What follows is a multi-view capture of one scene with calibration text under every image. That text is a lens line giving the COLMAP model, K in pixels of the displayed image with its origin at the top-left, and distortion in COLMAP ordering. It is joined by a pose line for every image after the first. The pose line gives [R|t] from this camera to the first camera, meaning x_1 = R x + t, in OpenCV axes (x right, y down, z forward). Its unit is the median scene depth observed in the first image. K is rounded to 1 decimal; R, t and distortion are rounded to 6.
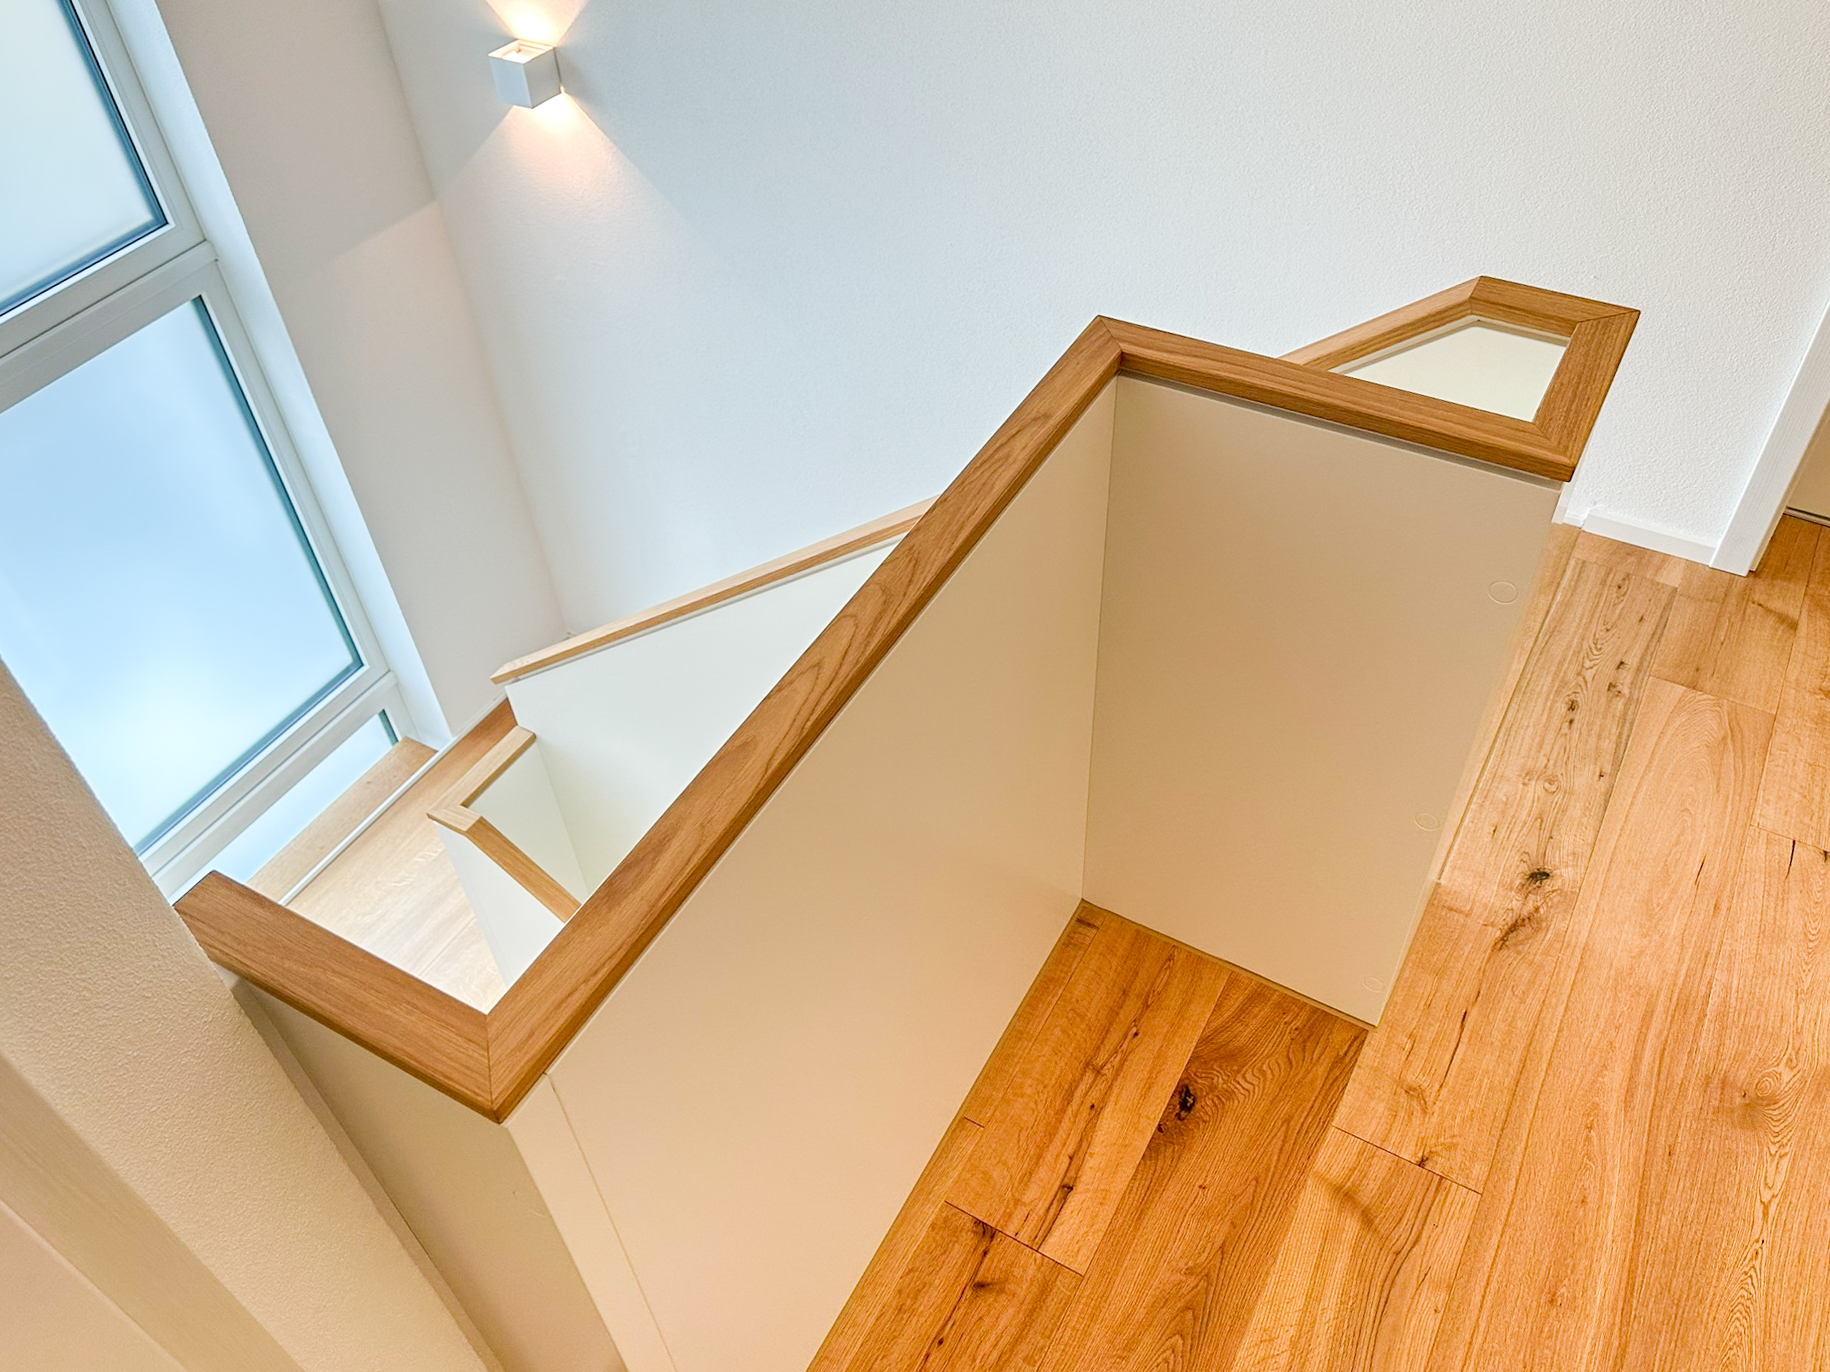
lens RADIAL K [[1449.3, 0, 918.3], [0, 1449.3, 686.6], [0, 0, 1]] dist [0.021729, -0.033245]
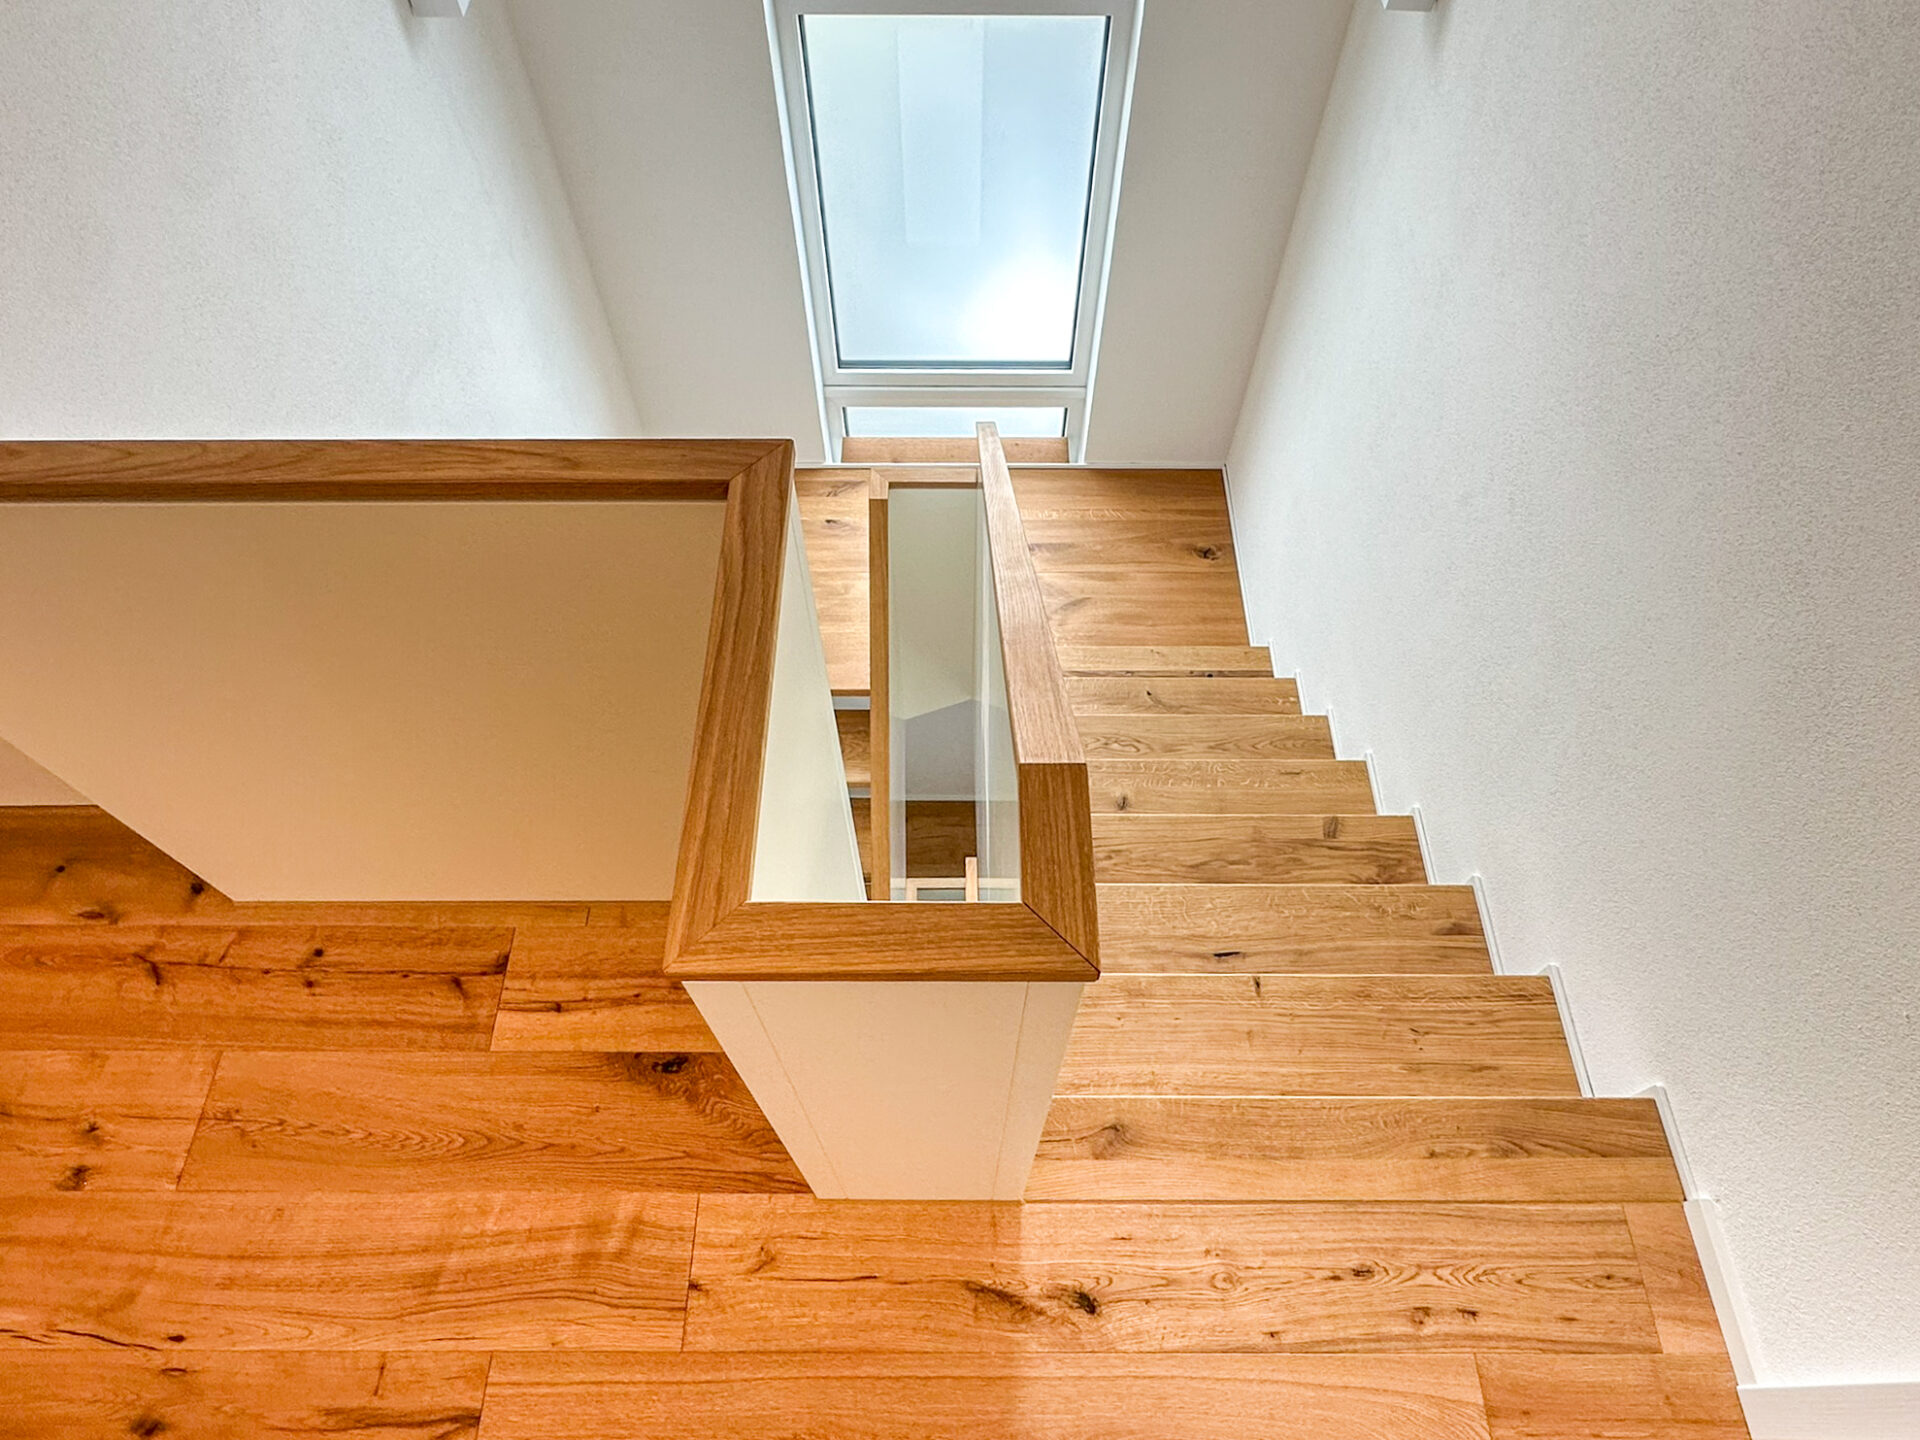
lens RADIAL K [[1126.5, 0, 978.9], [0, 1126.5, 739.5], [0, 0, 1]] dist [-0.008496, 0.005364]
pose [[0.498856, 0.768132, -0.401393, 0.417490], [-0.636641, 0.639028, 0.431661, -0.360318], [0.588074, 0.040207, 0.807807, 0.397503]]
